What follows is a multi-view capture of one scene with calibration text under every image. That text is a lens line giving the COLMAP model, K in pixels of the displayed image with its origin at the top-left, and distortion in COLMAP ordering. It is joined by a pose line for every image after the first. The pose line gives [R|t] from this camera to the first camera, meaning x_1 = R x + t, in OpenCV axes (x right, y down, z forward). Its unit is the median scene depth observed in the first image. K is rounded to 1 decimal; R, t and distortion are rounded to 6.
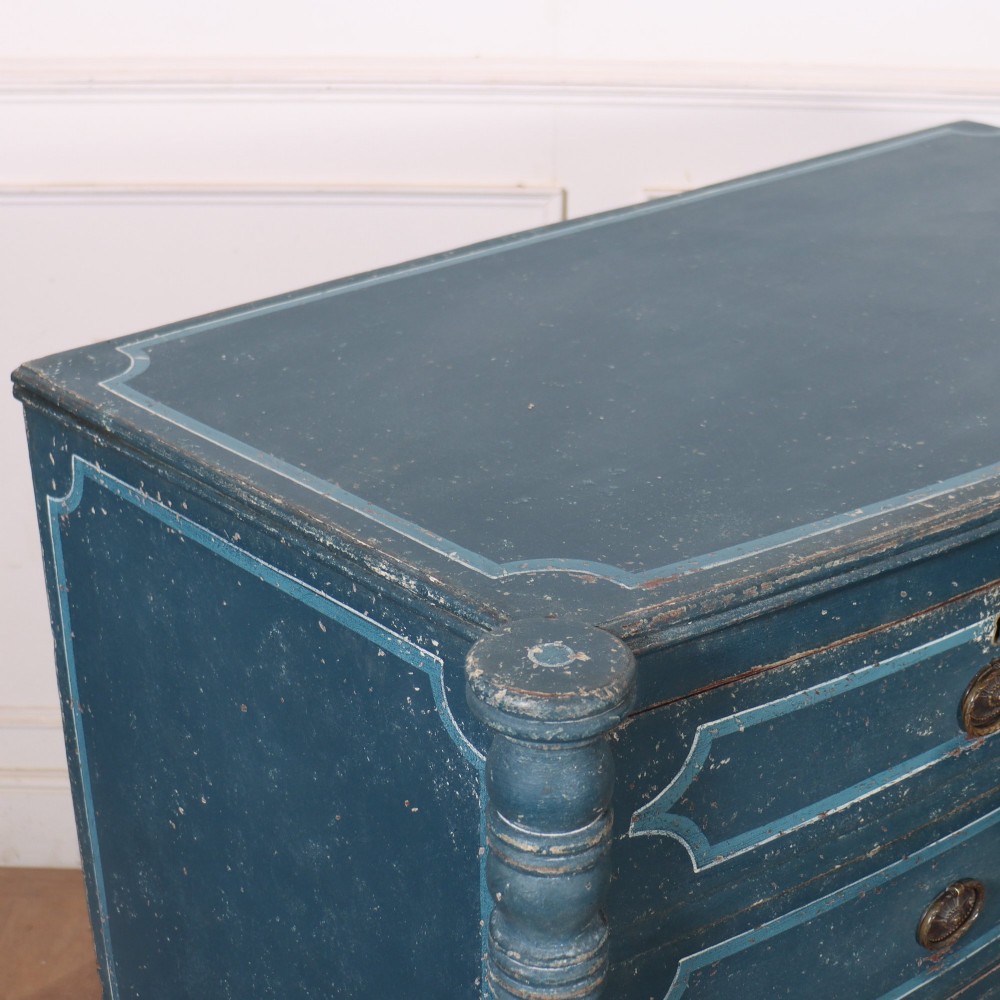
lens RADIAL K [[1619.6, 0, 535.3], [0, 1619.6, 473.1], [0, 0, 1]] dist [-0.196847, 0.167273]
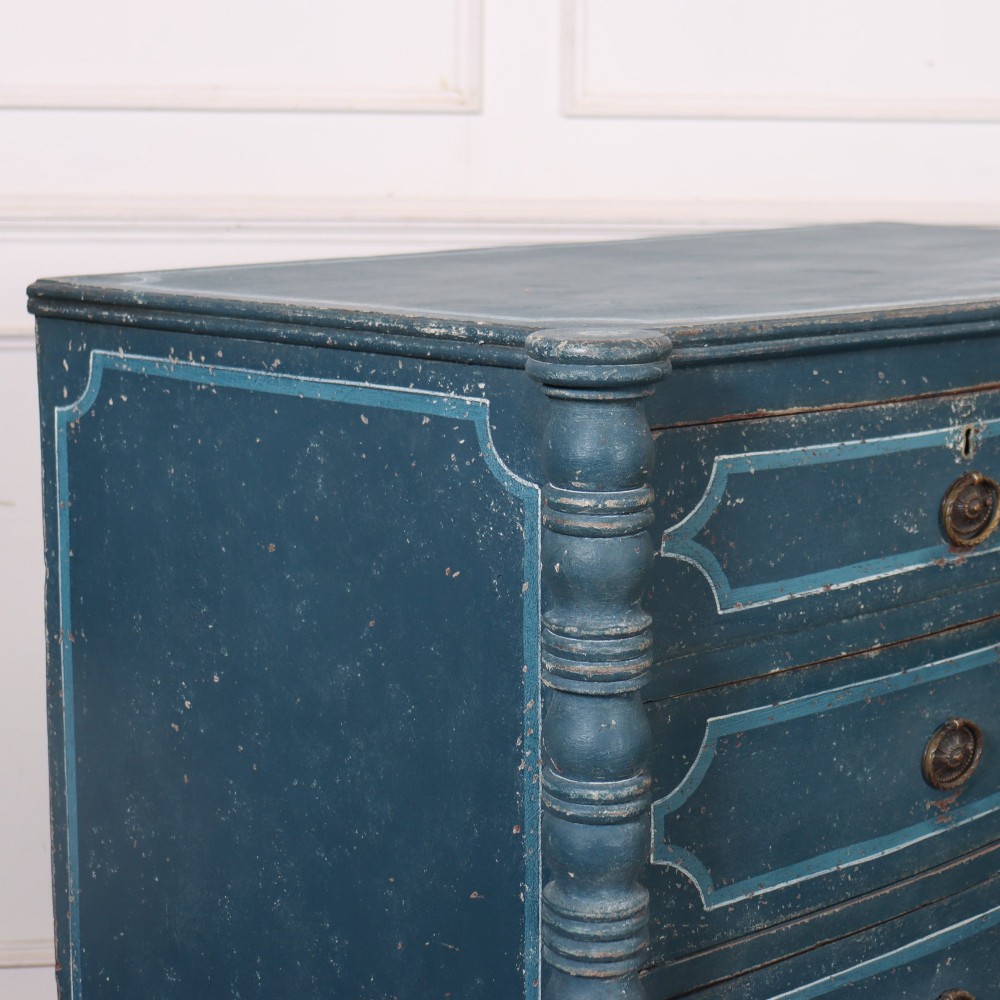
lens RADIAL K [[1918.0, 0, 554.2], [0, 1918.0, 428.2], [0, 0, 1]] dist [-0.092789, 0.278536]
pose [[0.994630, -0.019780, 0.101589, -0.133055], [0.045516, 0.965147, -0.257721, 0.432523], [-0.092950, 0.260961, 0.960864, -0.258471]]
